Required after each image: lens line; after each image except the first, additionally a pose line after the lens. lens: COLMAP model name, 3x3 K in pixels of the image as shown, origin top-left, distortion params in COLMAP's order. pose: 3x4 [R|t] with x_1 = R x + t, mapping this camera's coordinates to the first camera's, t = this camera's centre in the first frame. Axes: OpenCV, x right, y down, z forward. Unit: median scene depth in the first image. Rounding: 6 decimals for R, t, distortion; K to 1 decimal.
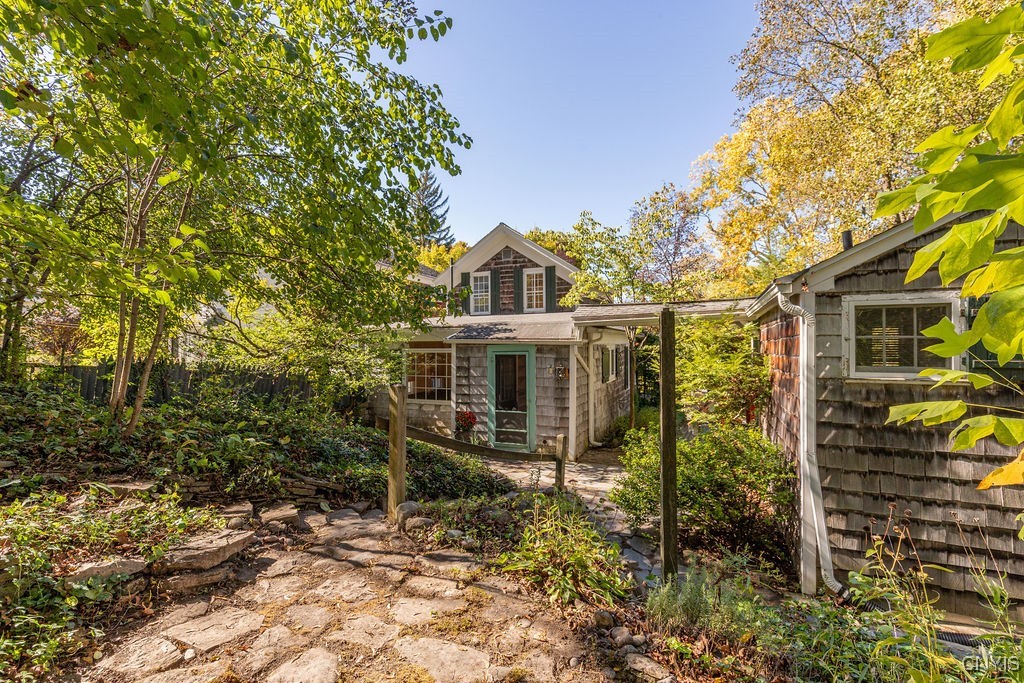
lens RADIAL K [[466.3, 0, 509.4], [0, 466.3, 345.2], [0, 0, 1]] dist [0.012872, -0.000219]
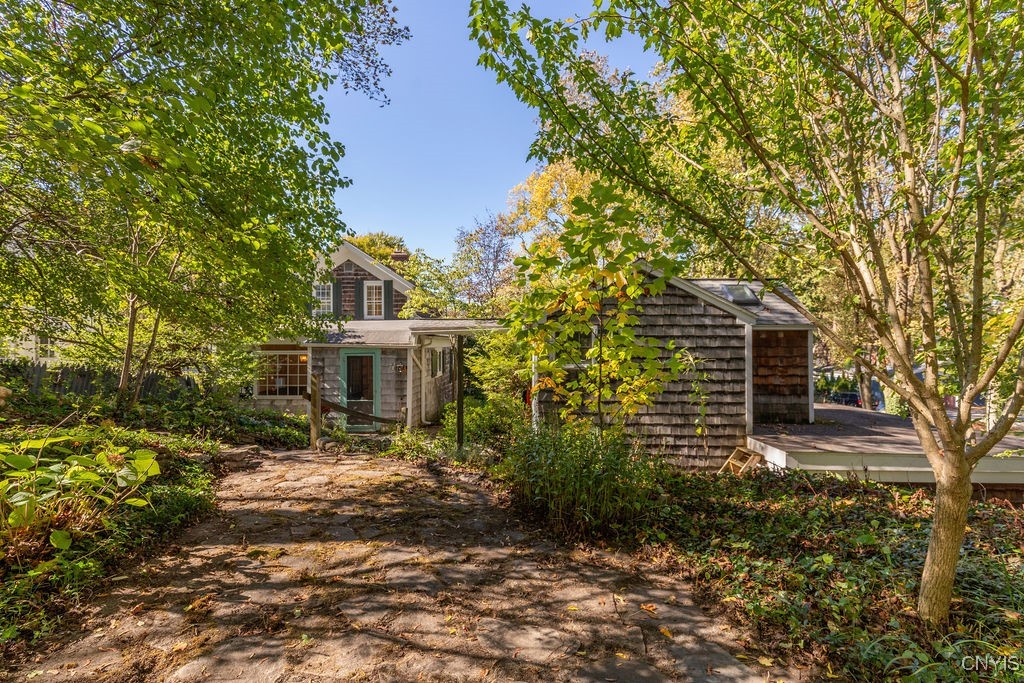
lens RADIAL K [[466.3, 0, 509.4], [0, 466.3, 345.2], [0, 0, 1]] dist [0.012872, -0.000219]
pose [[0.936442, 0.004079, 0.350798, -0.051798], [-0.003725, 0.999992, -0.001684, -0.006858], [-0.350802, 0.000270, 0.936449, -0.279289]]
